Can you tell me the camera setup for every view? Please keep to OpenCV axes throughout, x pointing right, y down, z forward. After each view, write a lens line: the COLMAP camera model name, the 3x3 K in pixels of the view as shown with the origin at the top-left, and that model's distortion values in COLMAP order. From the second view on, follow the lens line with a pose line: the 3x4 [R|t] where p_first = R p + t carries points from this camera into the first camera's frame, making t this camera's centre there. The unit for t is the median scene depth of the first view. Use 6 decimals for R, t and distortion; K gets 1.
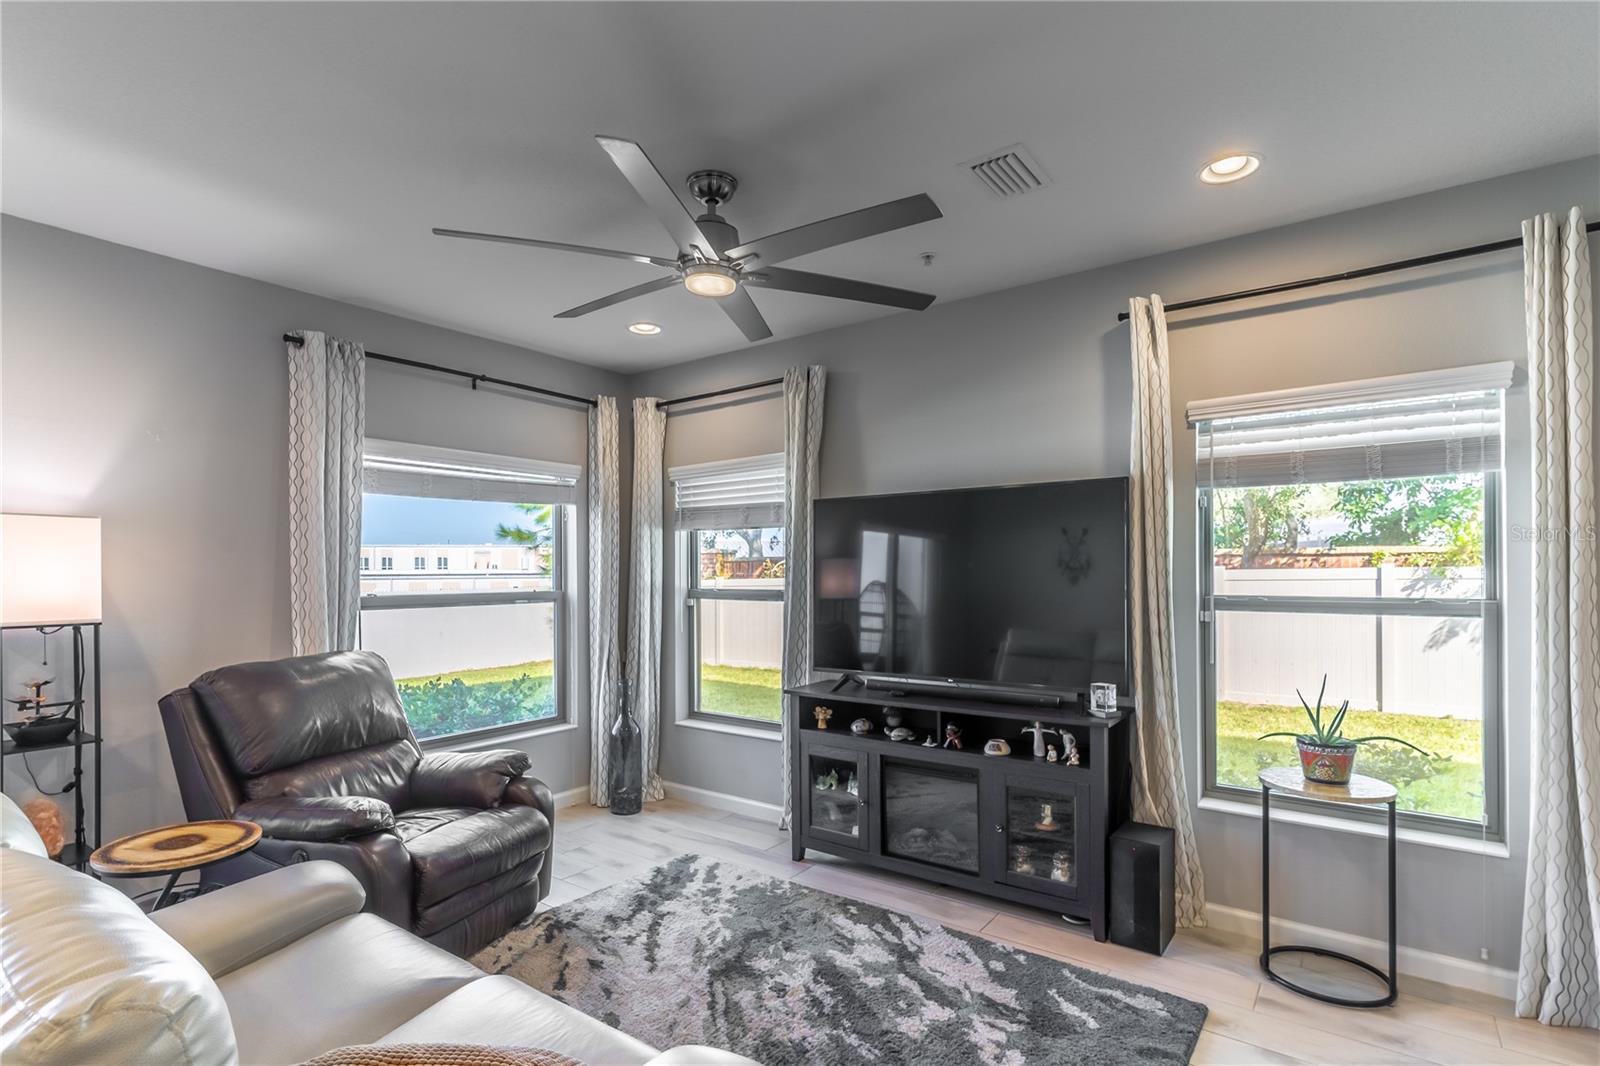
lens RADIAL K [[756.6, 0, 801.4], [0, 756.6, 580.3], [0, 0, 1]] dist [0.000507, 0.000355]
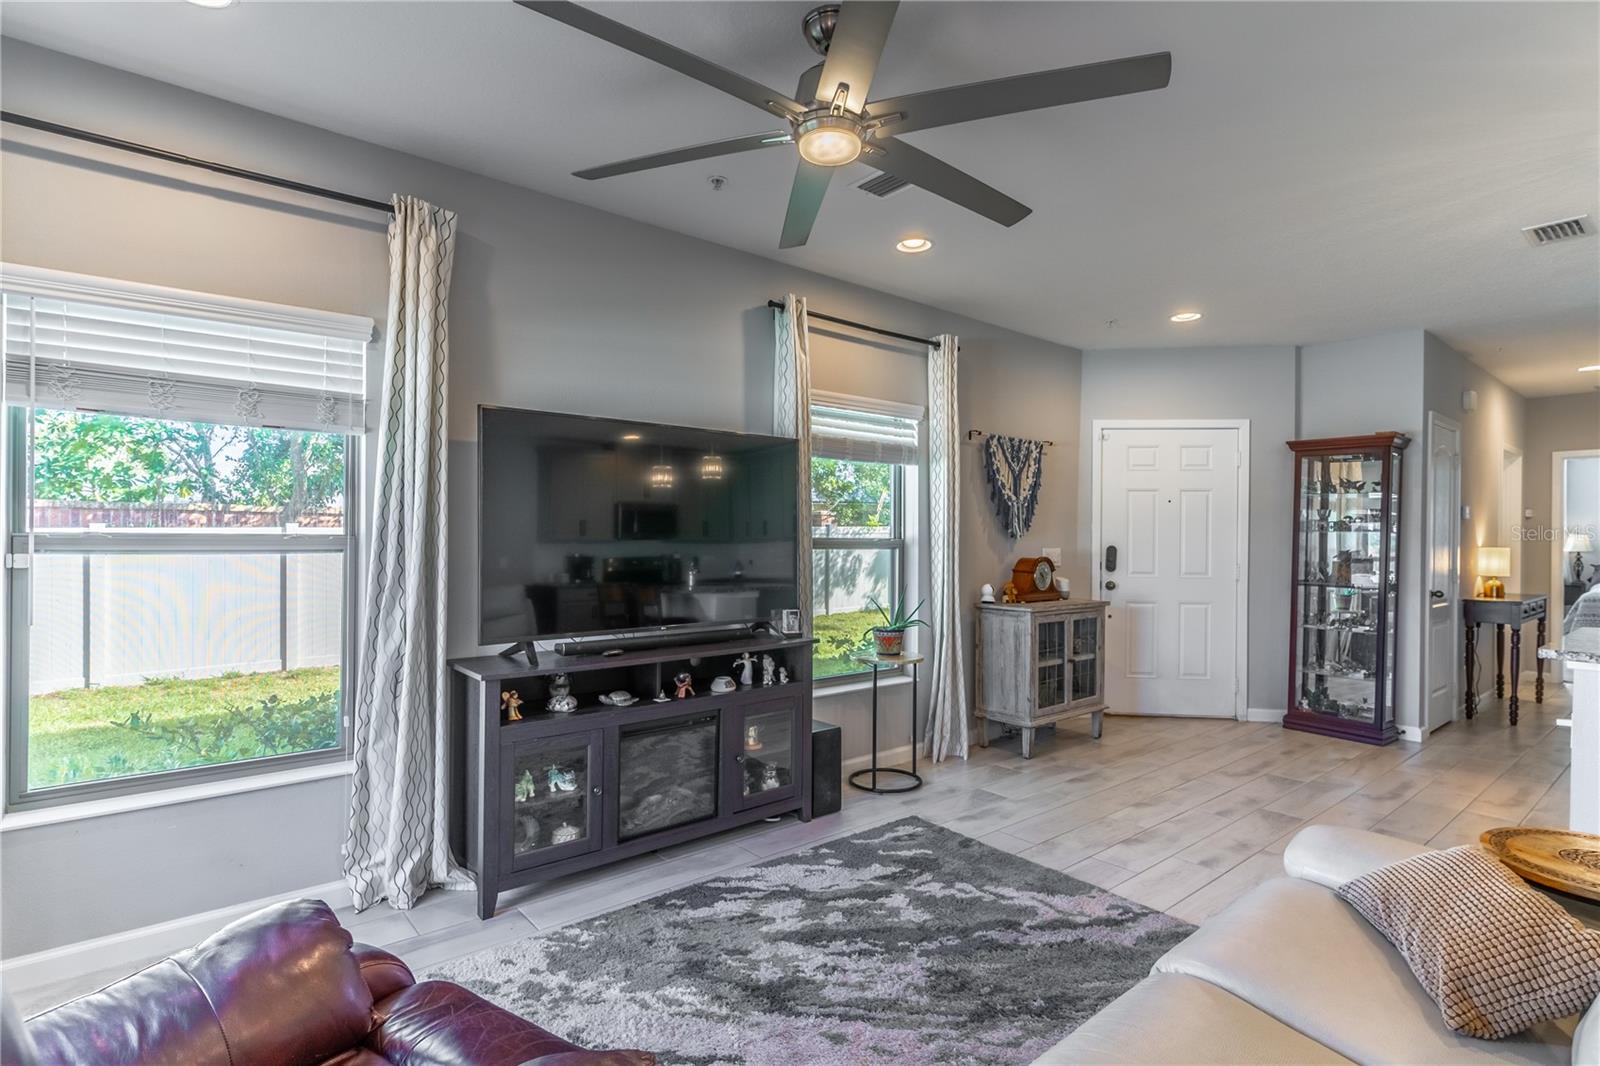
lens RADIAL K [[765.7, 0, 799.0], [0, 765.7, 537.8], [0, 0, 1]] dist [0.005788, 0.000291]
pose [[0.265036, 0.004312, 0.964229, -0.842546], [-0.001460, 0.999991, -0.004071, 0.029157], [-0.964238, -0.000329, 0.265039, 0.728926]]
